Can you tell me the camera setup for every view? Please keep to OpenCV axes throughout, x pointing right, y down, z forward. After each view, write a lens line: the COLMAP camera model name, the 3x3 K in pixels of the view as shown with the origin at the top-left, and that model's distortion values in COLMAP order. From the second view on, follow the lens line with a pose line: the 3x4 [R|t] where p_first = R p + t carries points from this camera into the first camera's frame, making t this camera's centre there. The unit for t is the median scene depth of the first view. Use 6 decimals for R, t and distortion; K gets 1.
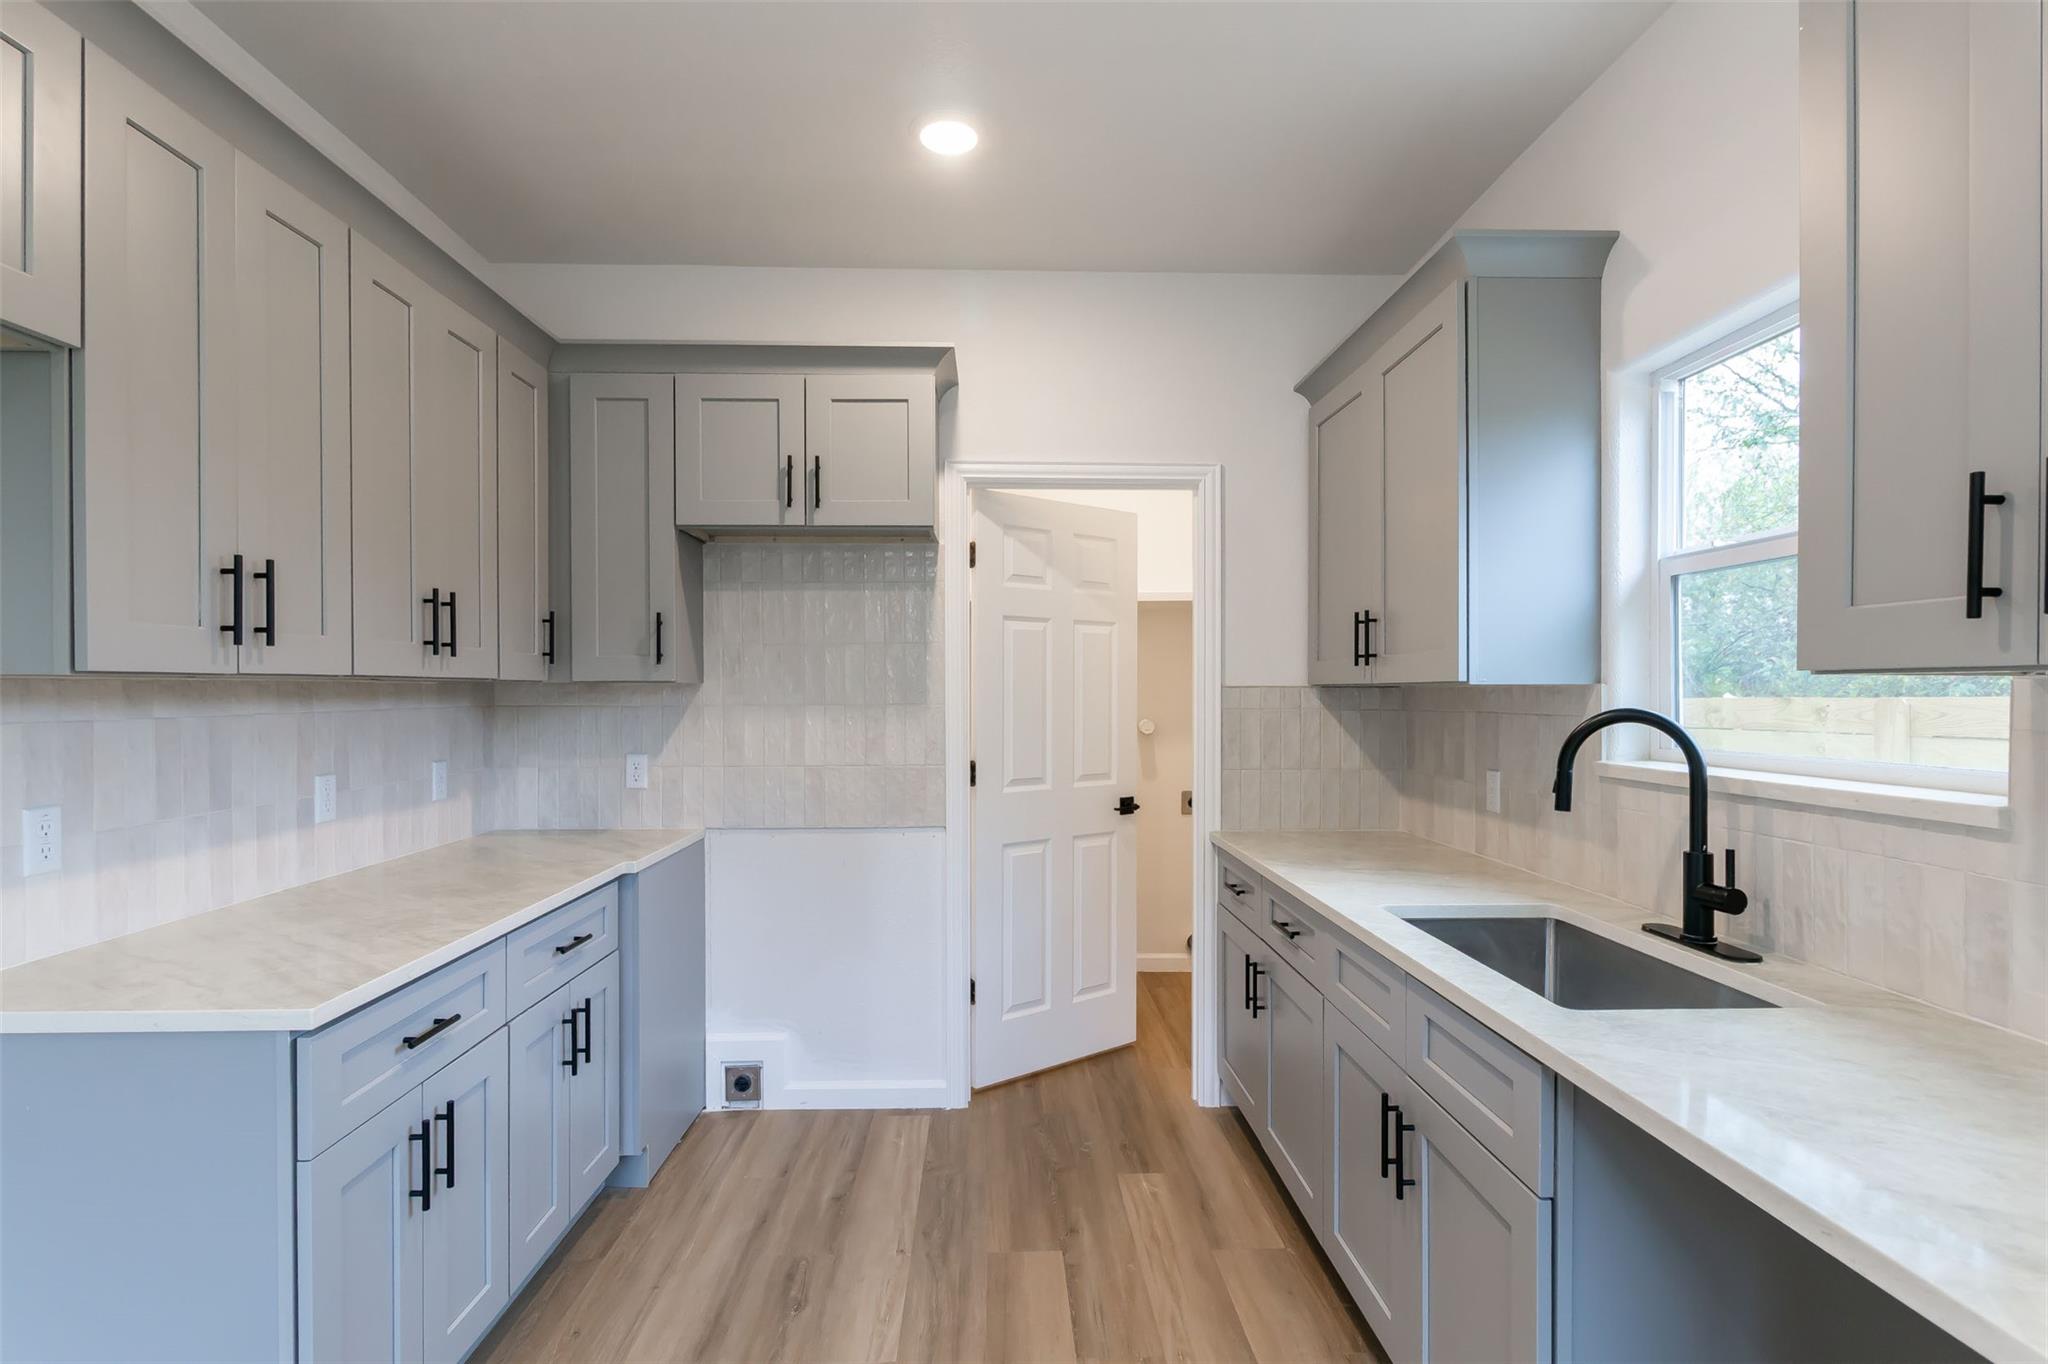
lens RADIAL K [[1023.1, 0, 1029.0], [0, 1023.1, 700.0], [0, 0, 1]] dist [0.001058, -0.000692]
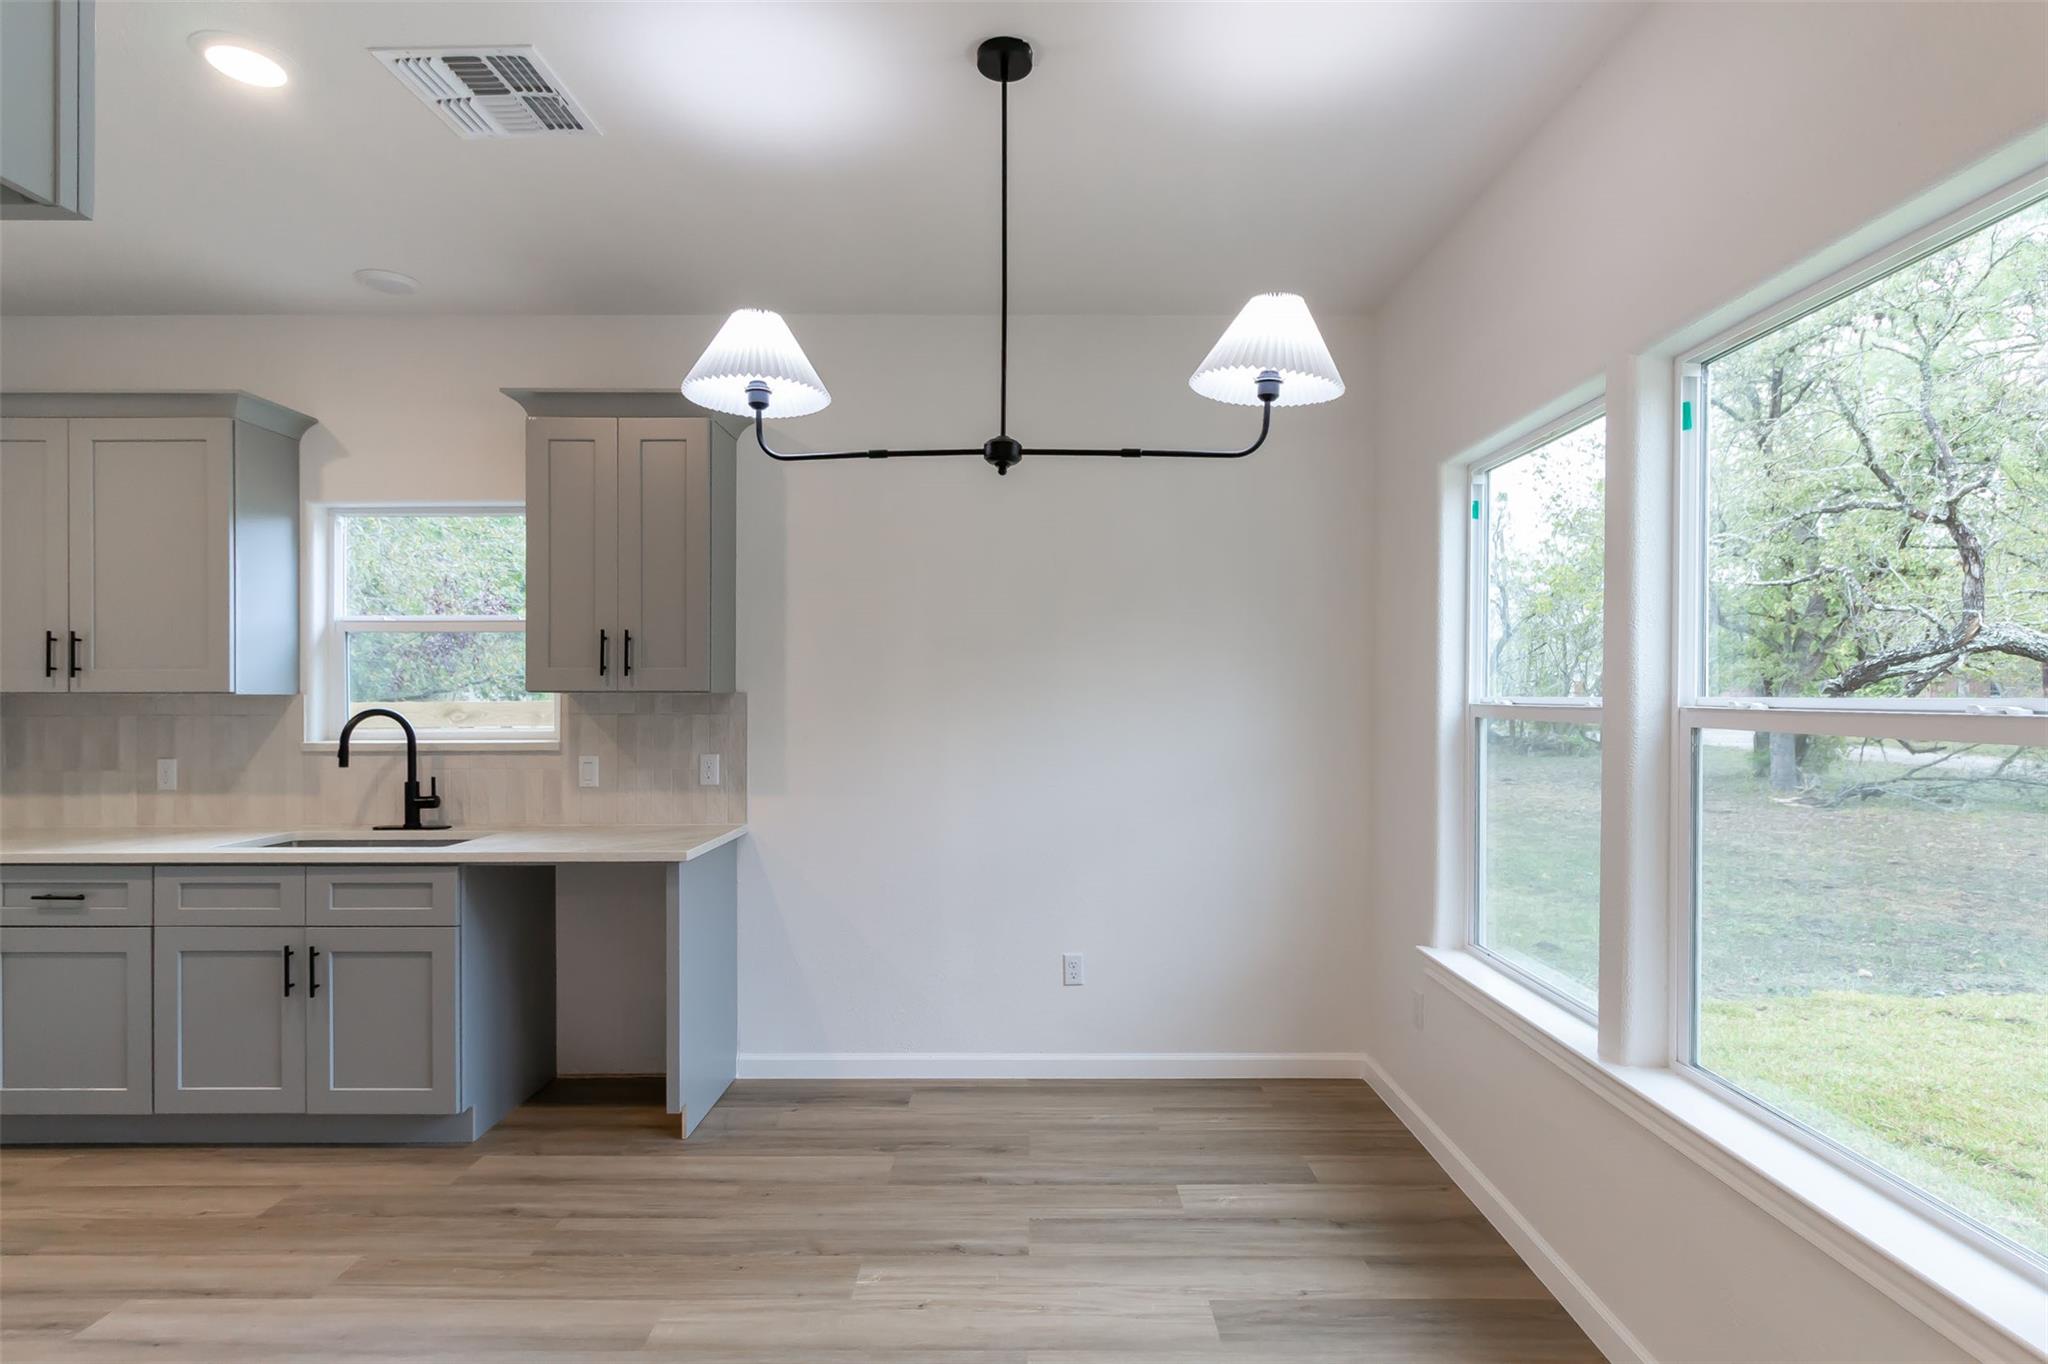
lens RADIAL K [[1023.1, 0, 1029.0], [0, 1023.1, 700.0], [0, 0, 1]] dist [0.001058, -0.000692]
pose [[0.034561, -0.001725, 0.999401, -0.820662], [0.007968, 0.999967, 0.001451, 0.000161], [-0.999371, 0.007913, 0.034574, -0.158357]]
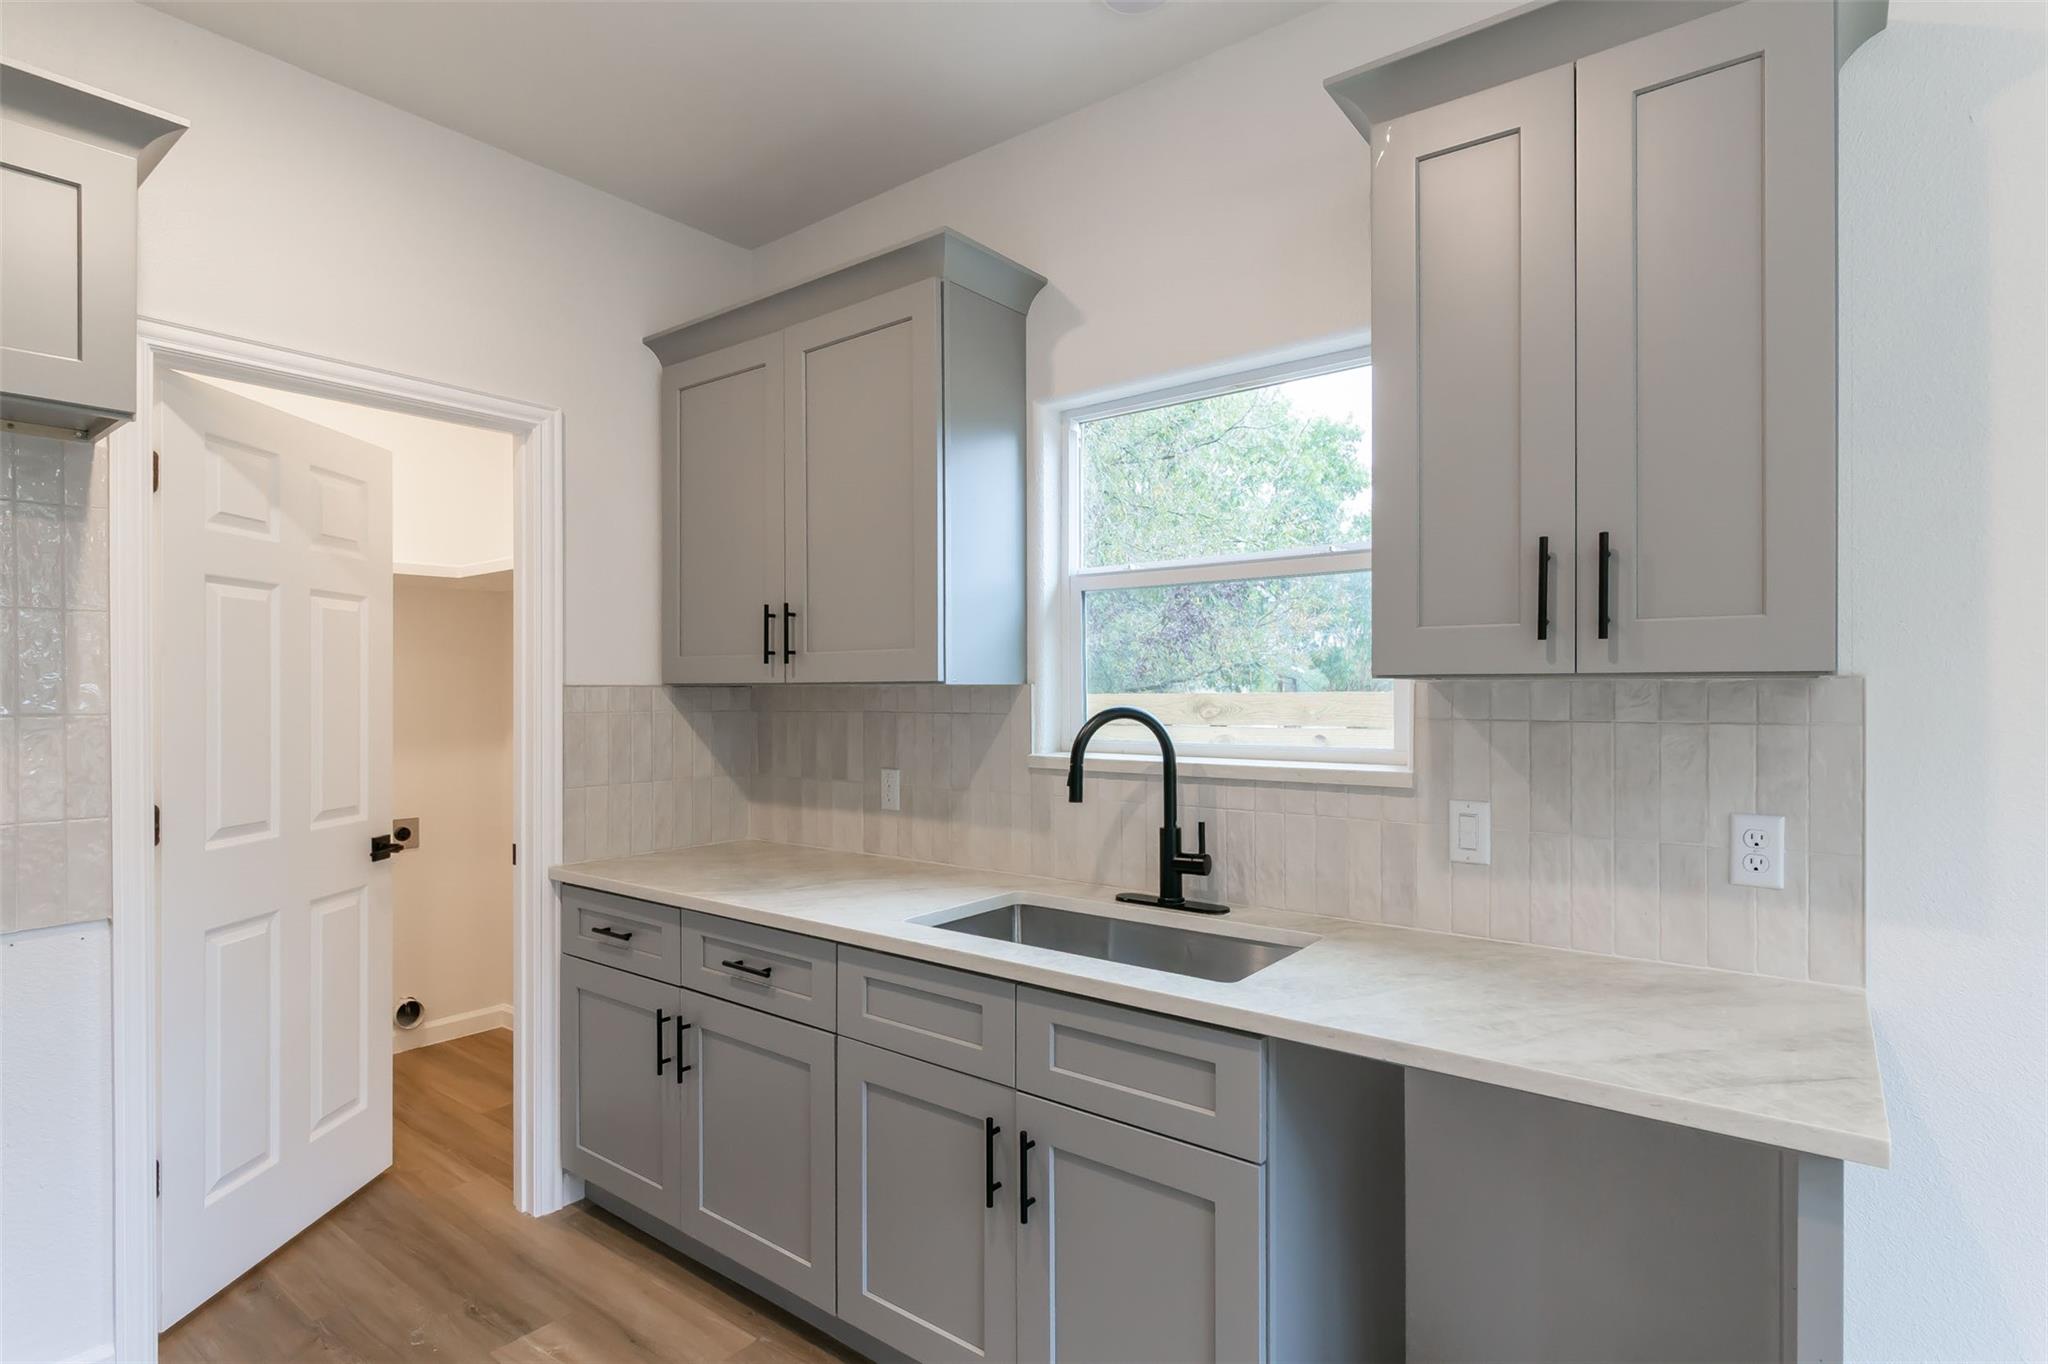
lens RADIAL K [[1021.8, 0, 1026.6], [0, 1021.8, 692.1], [0, 0, 1]] dist [0.001121, -0.000183]
pose [[0.641071, -0.004766, 0.767466, -0.234111], [0.008477, 0.999964, -0.000871, -0.005045], [-0.767434, 0.007064, 0.641089, 0.242946]]
